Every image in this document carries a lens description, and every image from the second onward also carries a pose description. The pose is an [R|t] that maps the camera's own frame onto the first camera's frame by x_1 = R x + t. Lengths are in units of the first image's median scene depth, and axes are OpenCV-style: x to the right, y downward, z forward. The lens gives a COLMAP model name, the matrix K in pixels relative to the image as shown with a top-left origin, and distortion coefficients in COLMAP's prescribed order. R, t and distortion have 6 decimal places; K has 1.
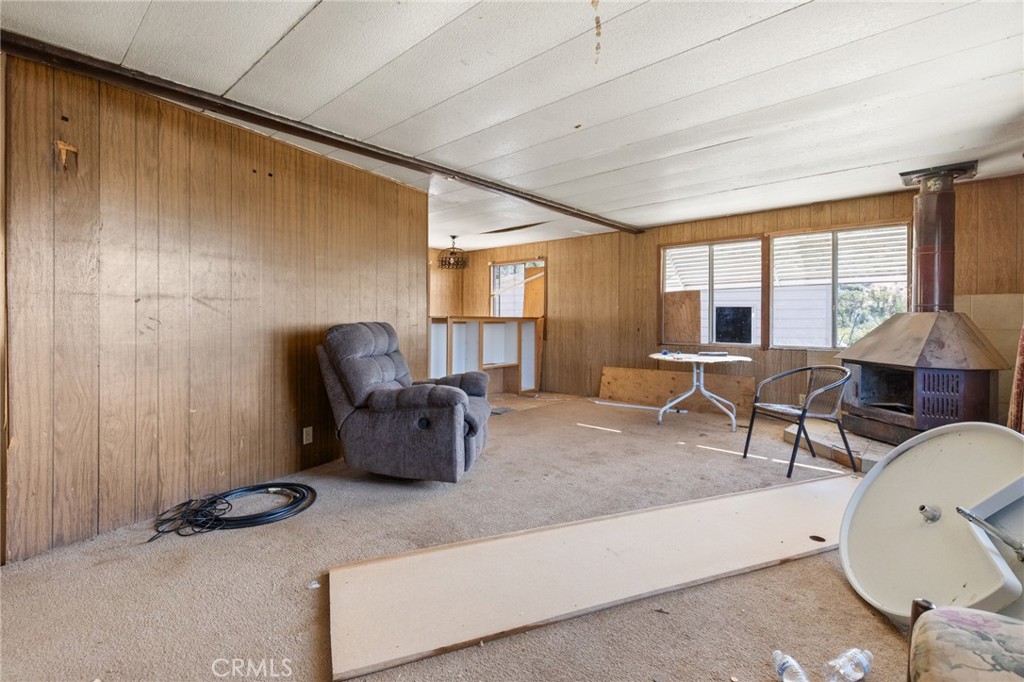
lens RADIAL K [[462.2, 0, 516.3], [0, 462.2, 318.6], [0, 0, 1]] dist [0.000488, 0.000141]
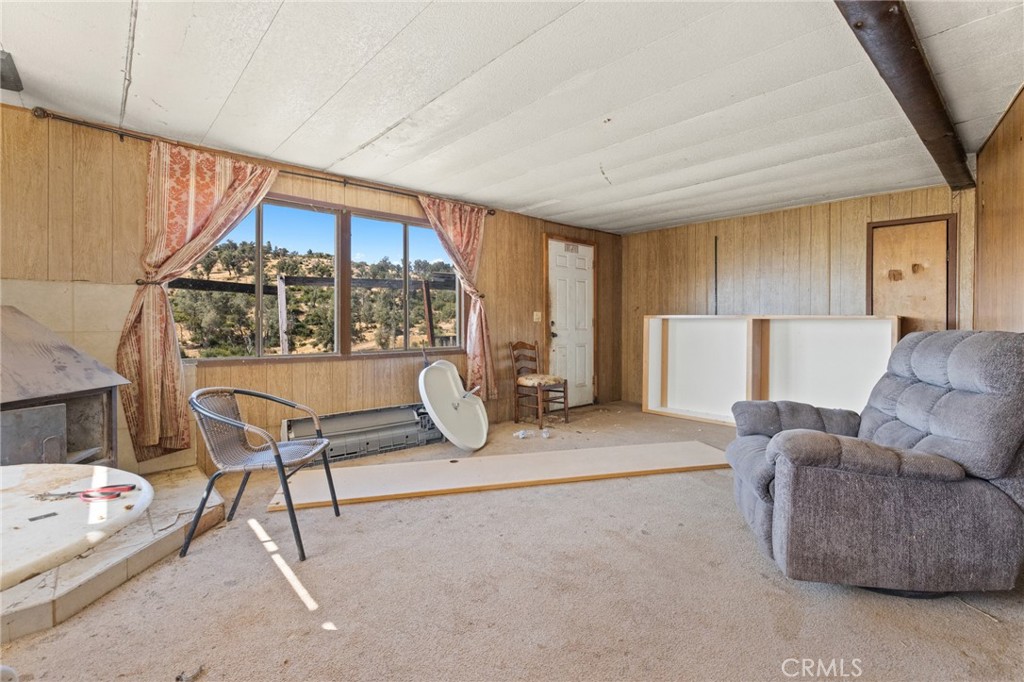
lens RADIAL K [[477.6, 0, 515.9], [0, 477.6, 321.5], [0, 0, 1]] dist [0.037727, -0.000193]
pose [[-0.993822, -0.009506, 0.110575, 0.164518], [-0.009162, 0.999951, 0.003621, -0.002012], [-0.110604, 0.002586, -0.993861, 1.569962]]
